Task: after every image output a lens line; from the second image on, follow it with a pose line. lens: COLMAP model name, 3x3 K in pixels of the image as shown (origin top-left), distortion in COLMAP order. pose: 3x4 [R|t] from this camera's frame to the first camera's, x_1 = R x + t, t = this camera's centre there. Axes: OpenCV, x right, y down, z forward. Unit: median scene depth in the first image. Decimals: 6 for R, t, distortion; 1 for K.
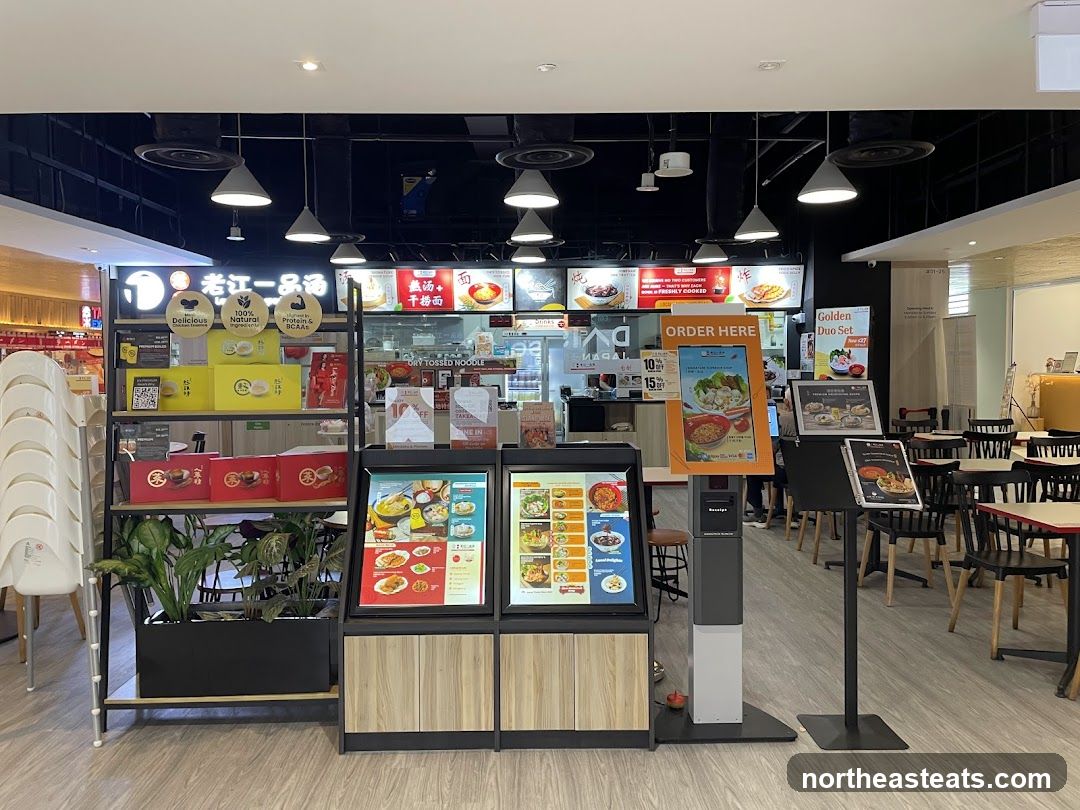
lens RADIAL K [[798.4, 0, 528.1], [0, 798.4, 391.7], [0, 0, 1]] dist [0.080162, -0.022978]
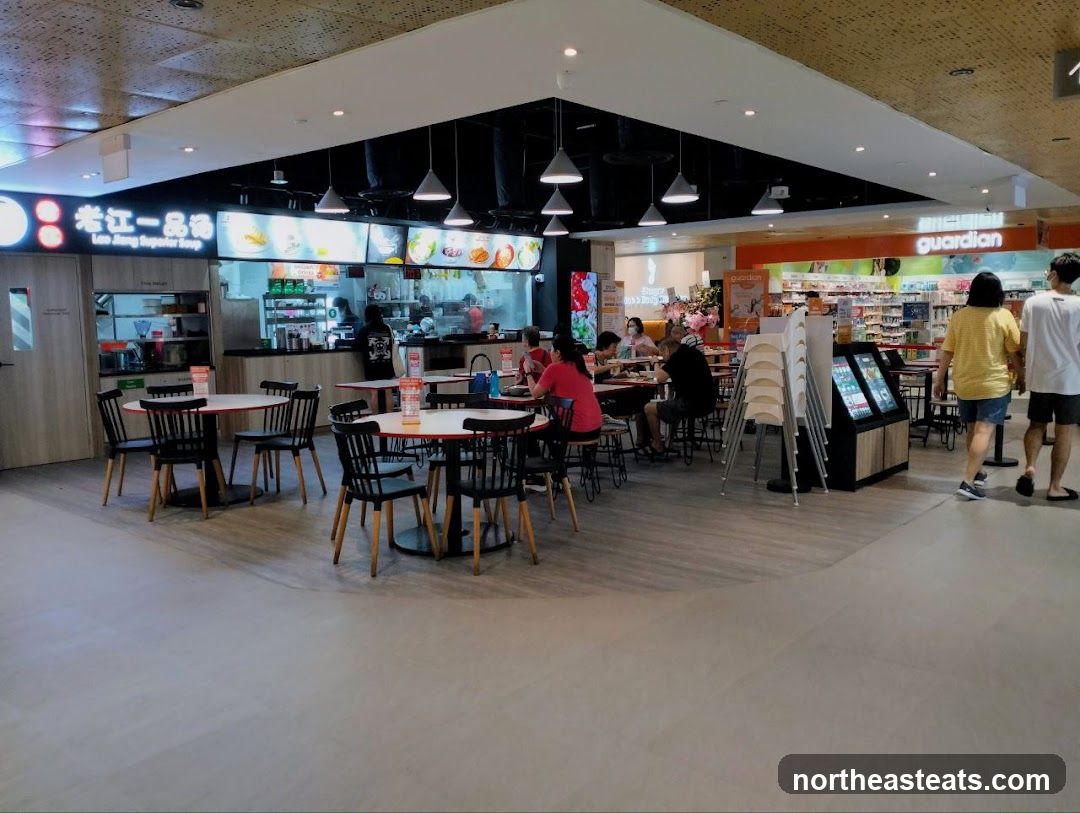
lens RADIAL K [[889.3, 0, 542.3], [0, 889.3, 406.9], [0, 0, 1]] dist [-0.004904, -0.014473]
pose [[0.651334, -0.082302, 0.754315, -2.245321], [0.038196, 0.996396, 0.075734, 0.027482], [-0.757829, -0.020516, 0.652130, 0.125606]]
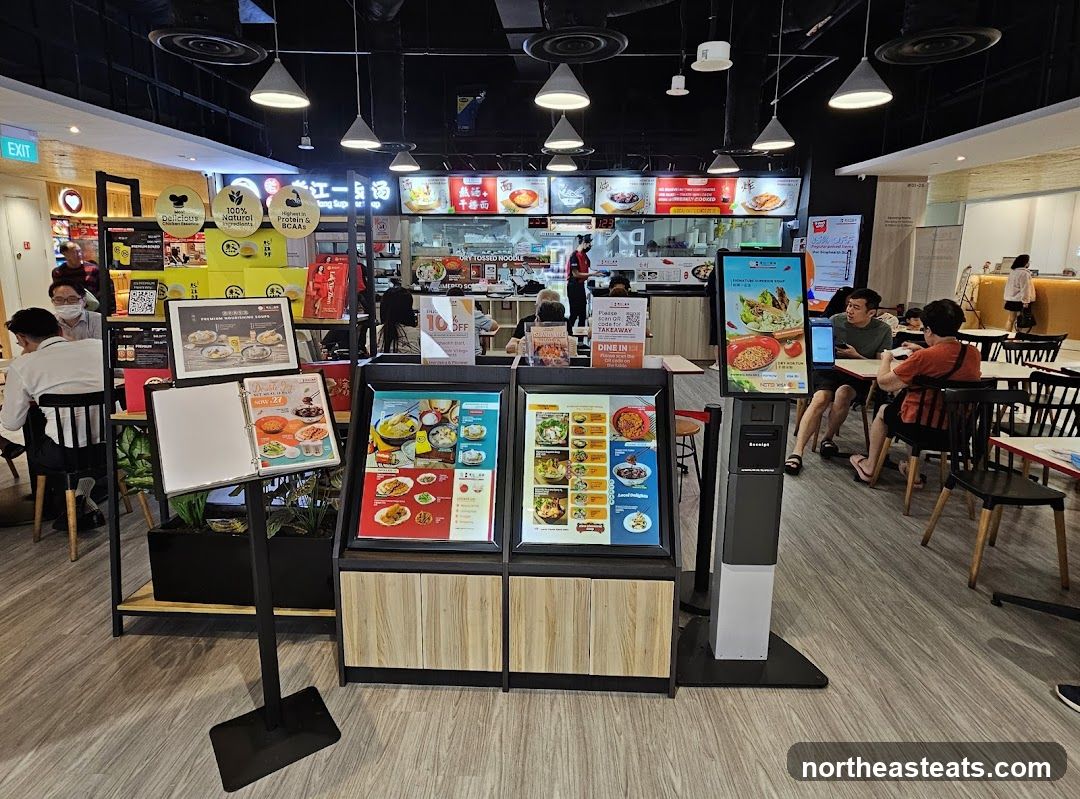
lens RADIAL K [[589.8, 0, 537.2], [0, 589.8, 352.0], [0, 0, 1]] dist [-0.009727, 0.005836]
pose [[0.998872, 0.021844, -0.042154, 0.017169], [-0.016348, 0.991821, 0.126583, -0.029396], [0.044574, -0.125751, 0.991060, 0.344263]]
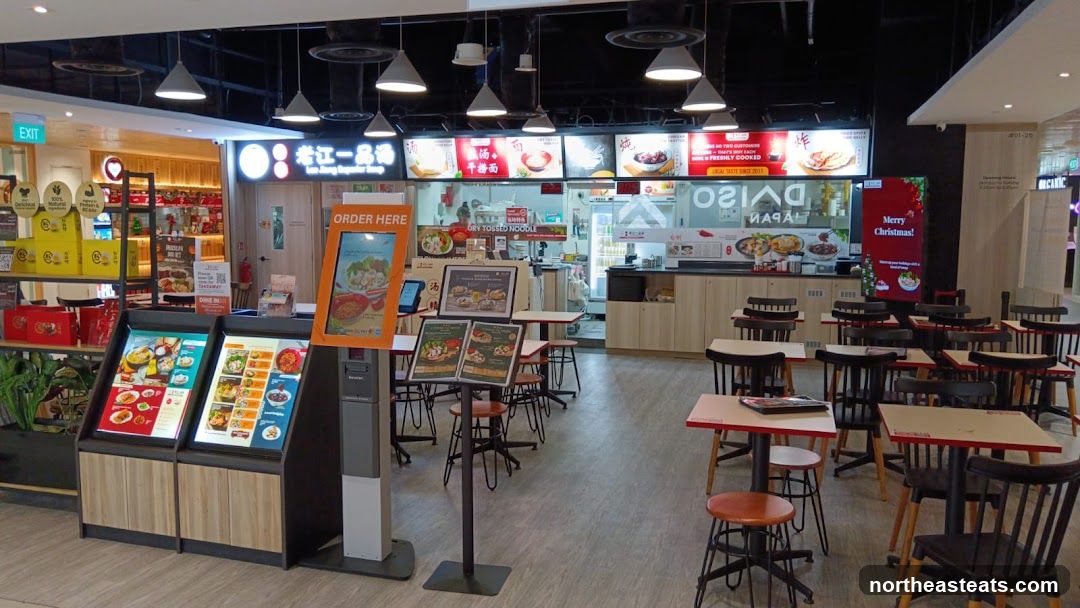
lens RADIAL K [[828.7, 0, 540.1], [0, 828.7, 301.1], [0, 0, 1]] dist [-0.010416, 0.017618]
pose [[0.952761, 0.045777, -0.300251, 0.791665], [-0.026895, 0.997409, 0.066723, -0.043884], [0.302527, -0.055496, 0.951524, -0.029680]]
